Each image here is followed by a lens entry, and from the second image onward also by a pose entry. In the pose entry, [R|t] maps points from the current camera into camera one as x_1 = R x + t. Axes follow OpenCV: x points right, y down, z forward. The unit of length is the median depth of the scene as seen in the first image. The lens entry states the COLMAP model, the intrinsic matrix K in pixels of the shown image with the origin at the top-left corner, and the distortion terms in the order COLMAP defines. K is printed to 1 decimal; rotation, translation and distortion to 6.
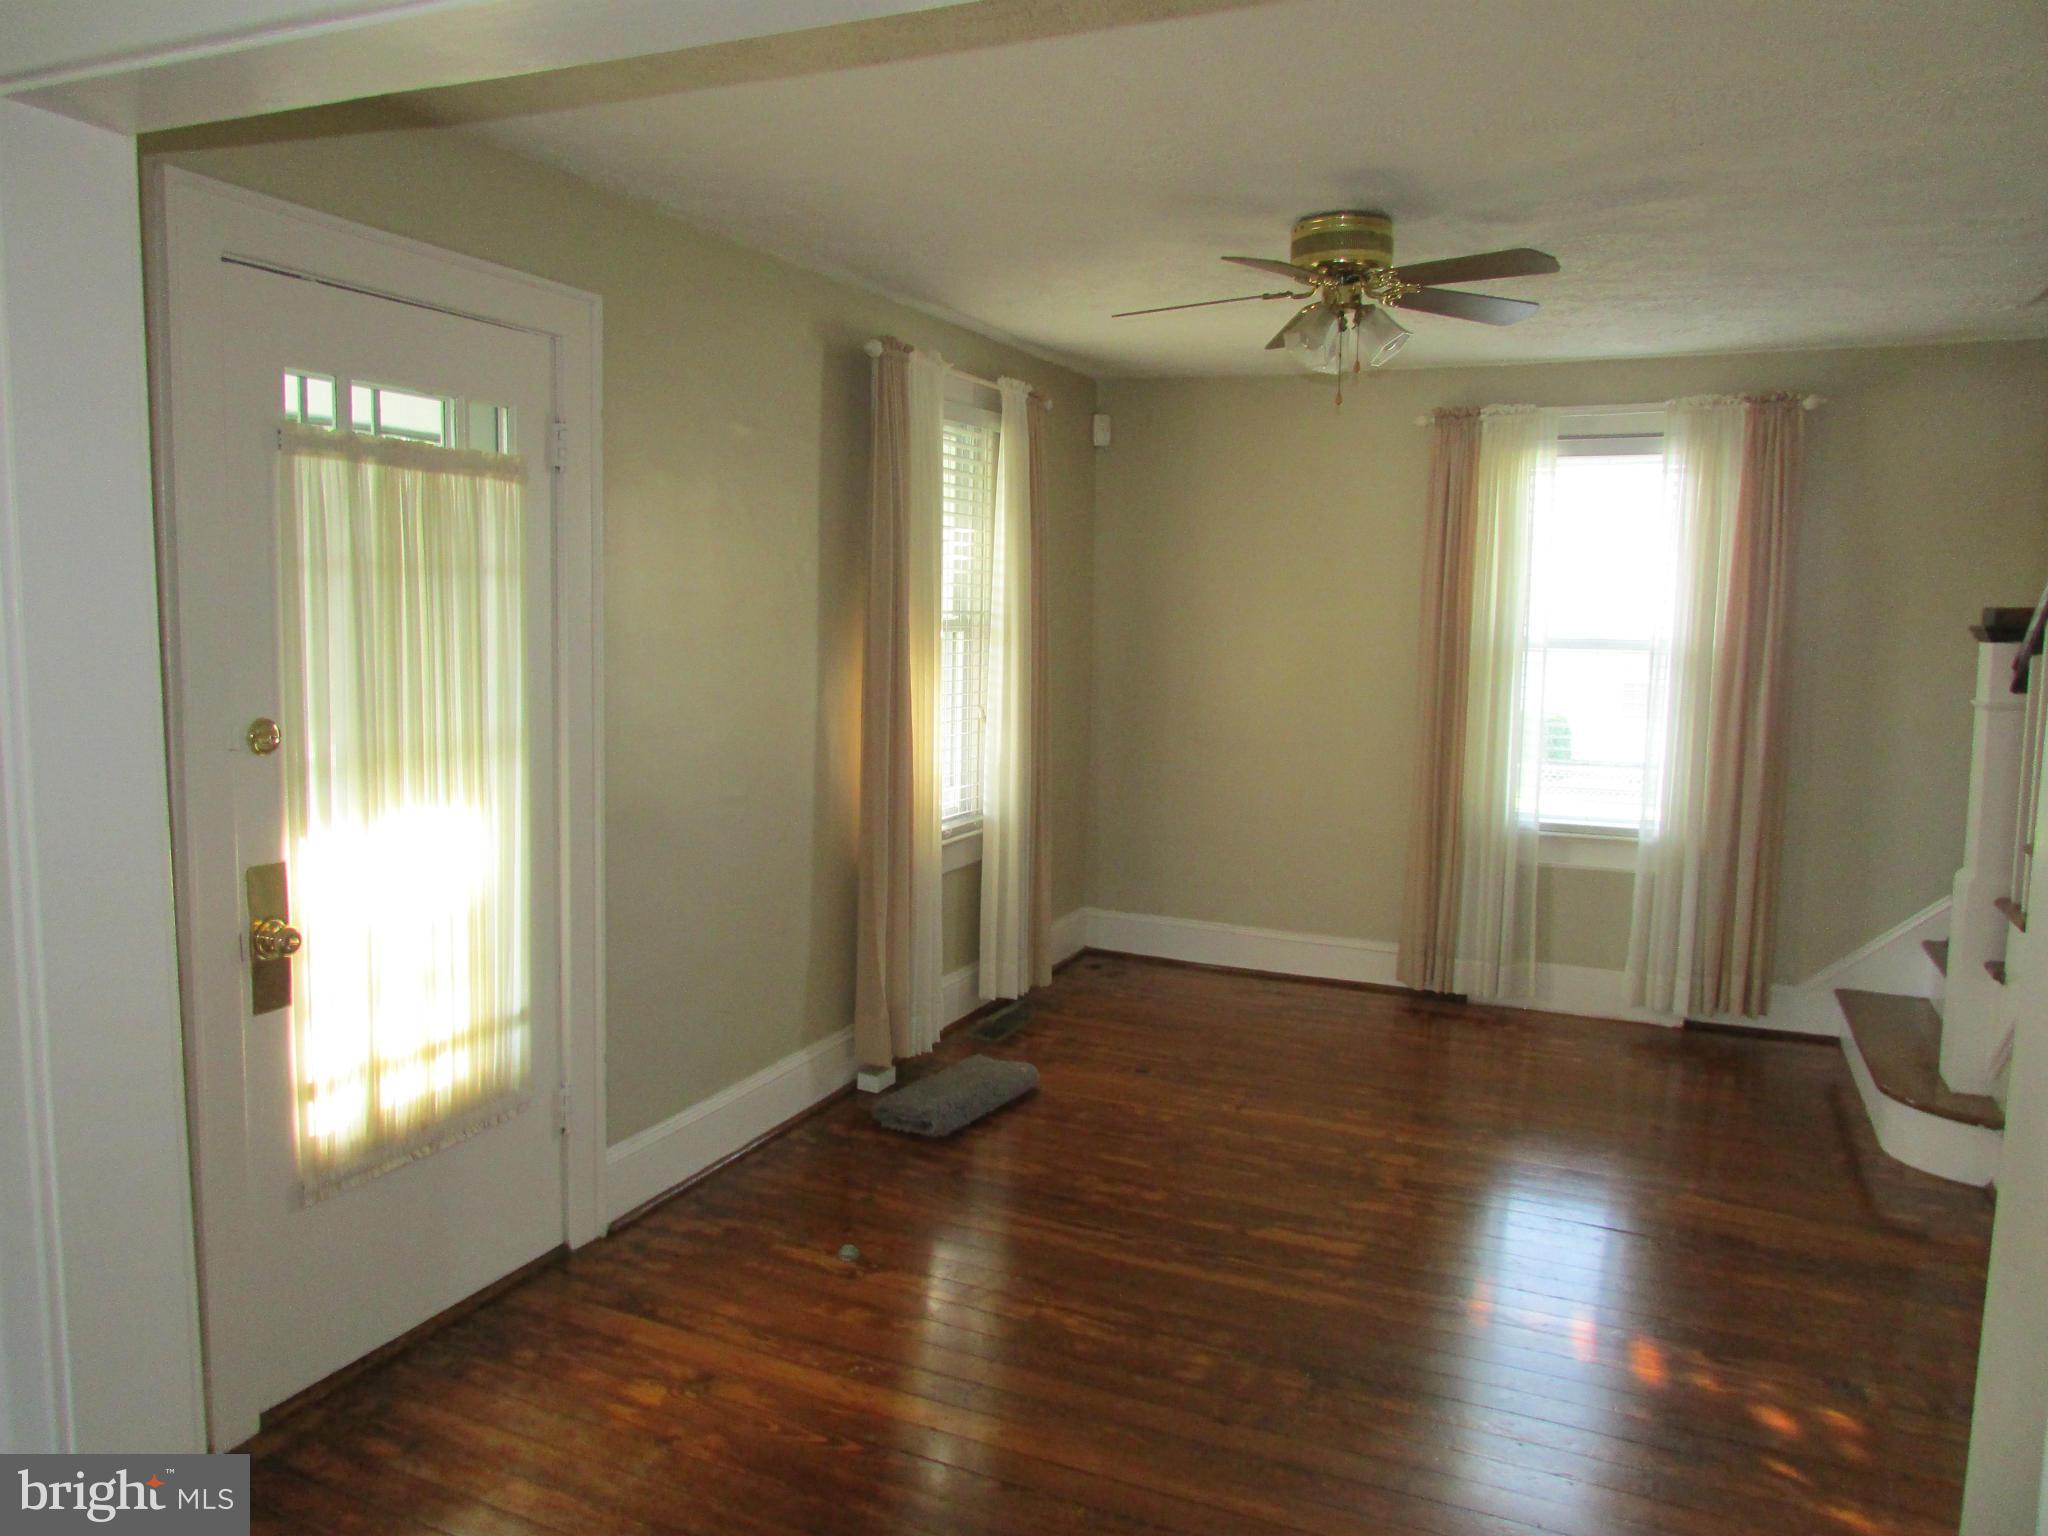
lens RADIAL K [[1477.9, 0, 1023.8], [0, 1477.9, 778.7], [0, 0, 1]] dist [-0.009981, 0.003715]
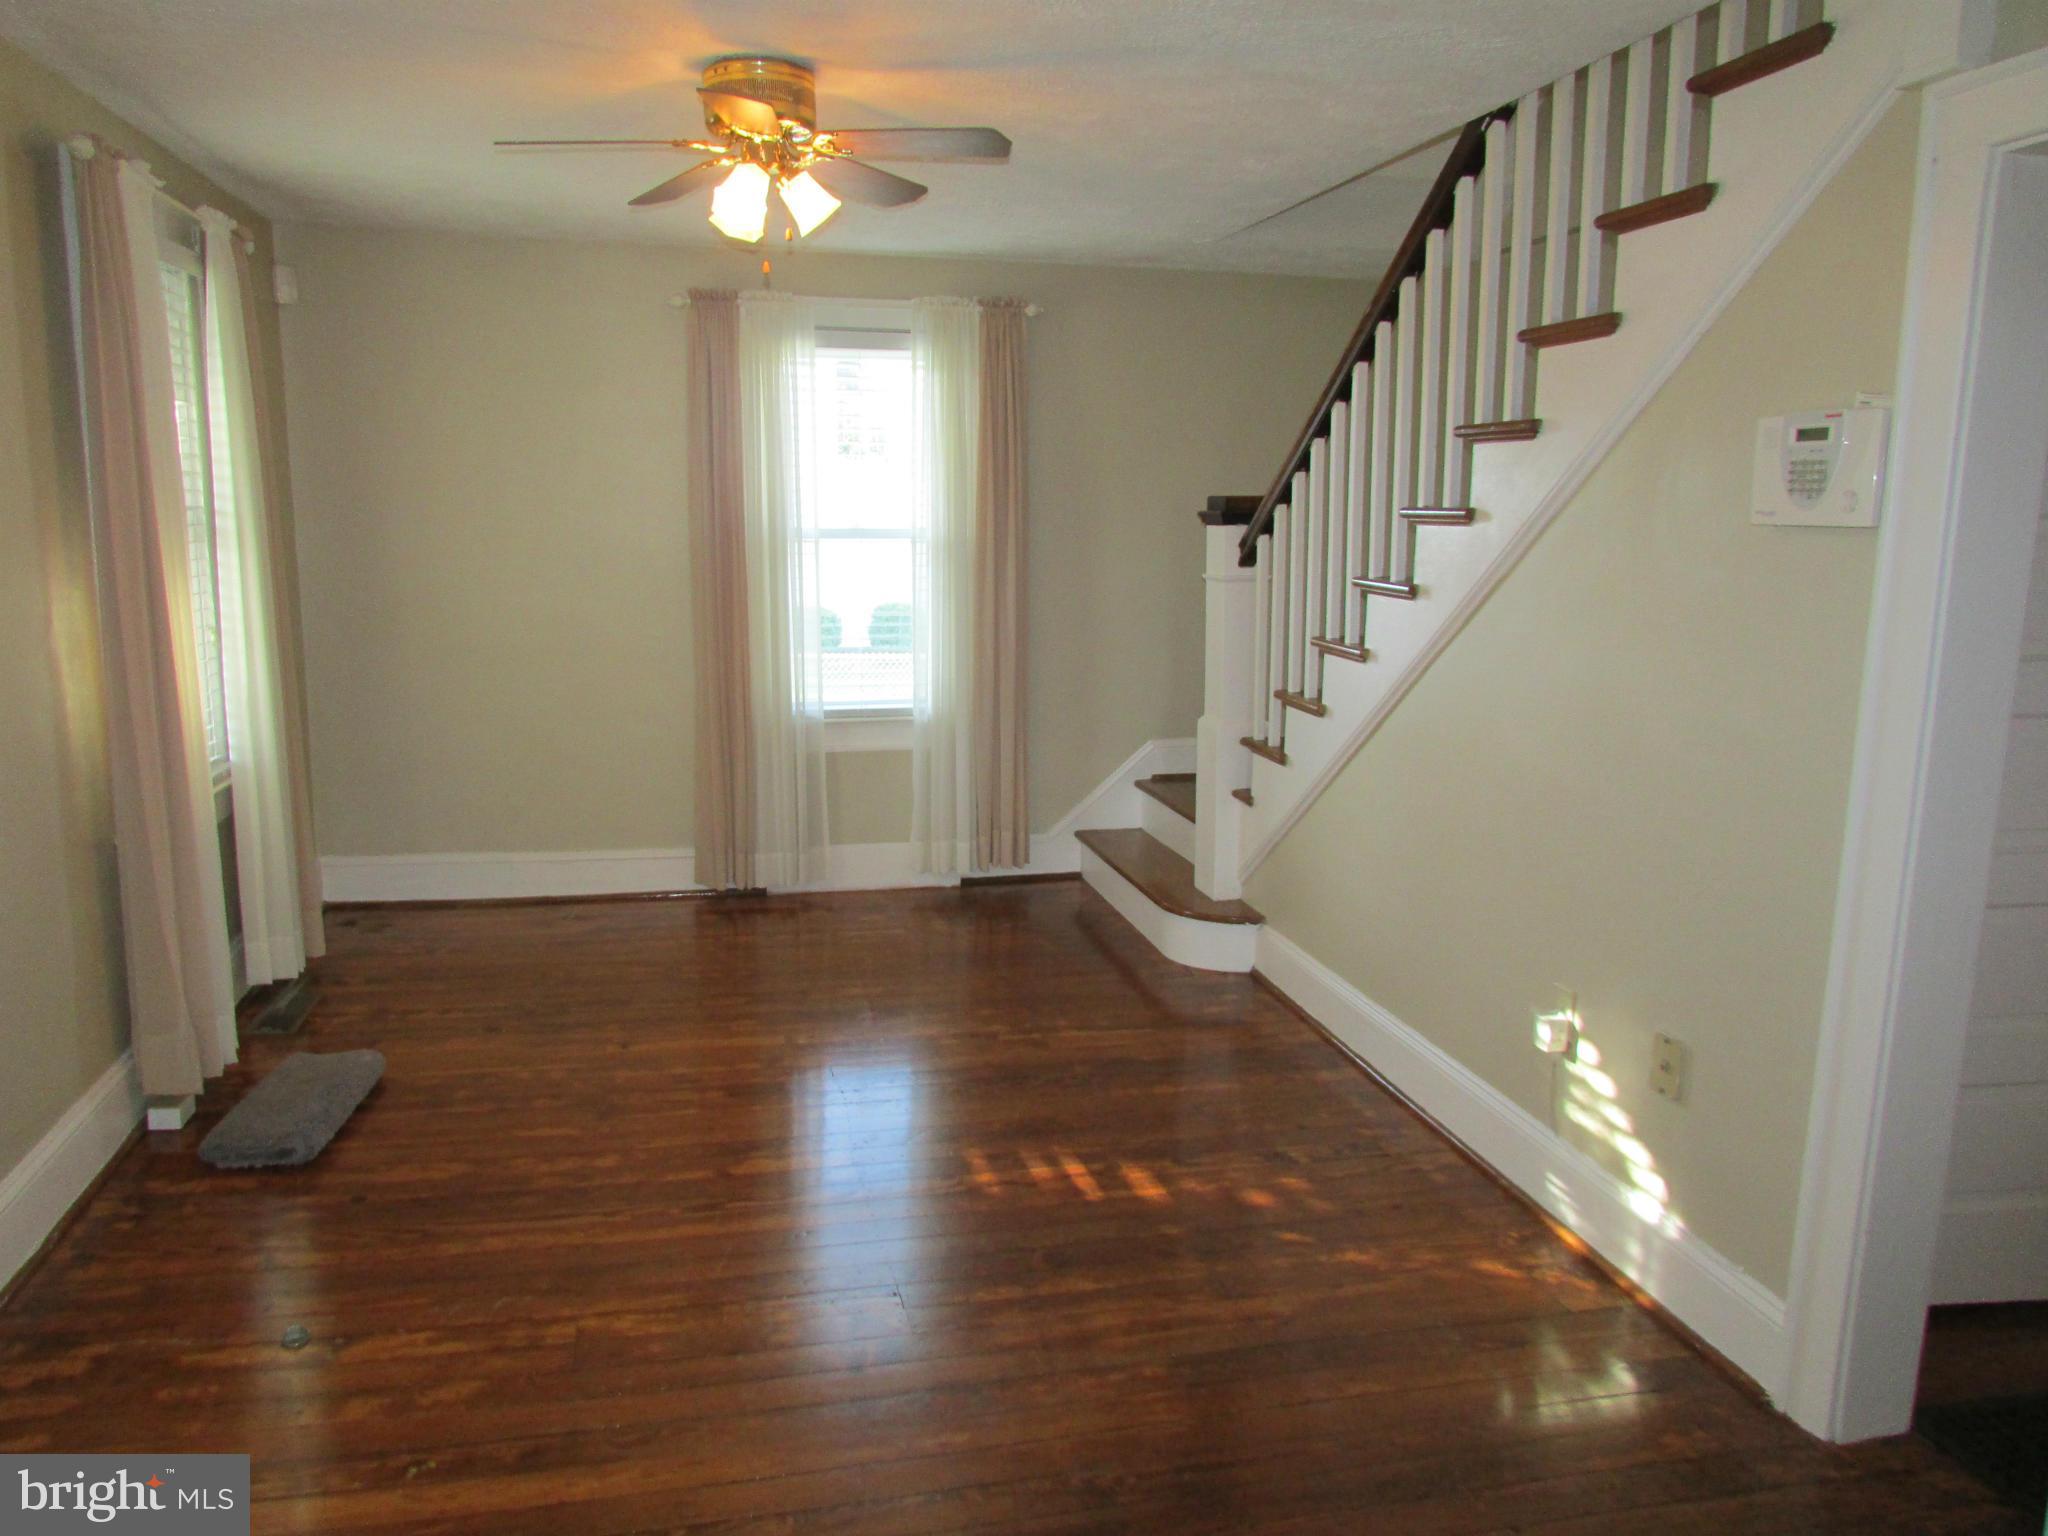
lens RADIAL K [[1465.9, 0, 1024.0], [0, 1465.9, 768.0], [0, 0, 1]] dist [-0.011968, -0.003240]
pose [[0.802731, -0.111260, 0.585870, -0.147228], [0.072948, 0.993384, 0.088699, -0.010991], [-0.591862, -0.028464, 0.805536, 0.103053]]
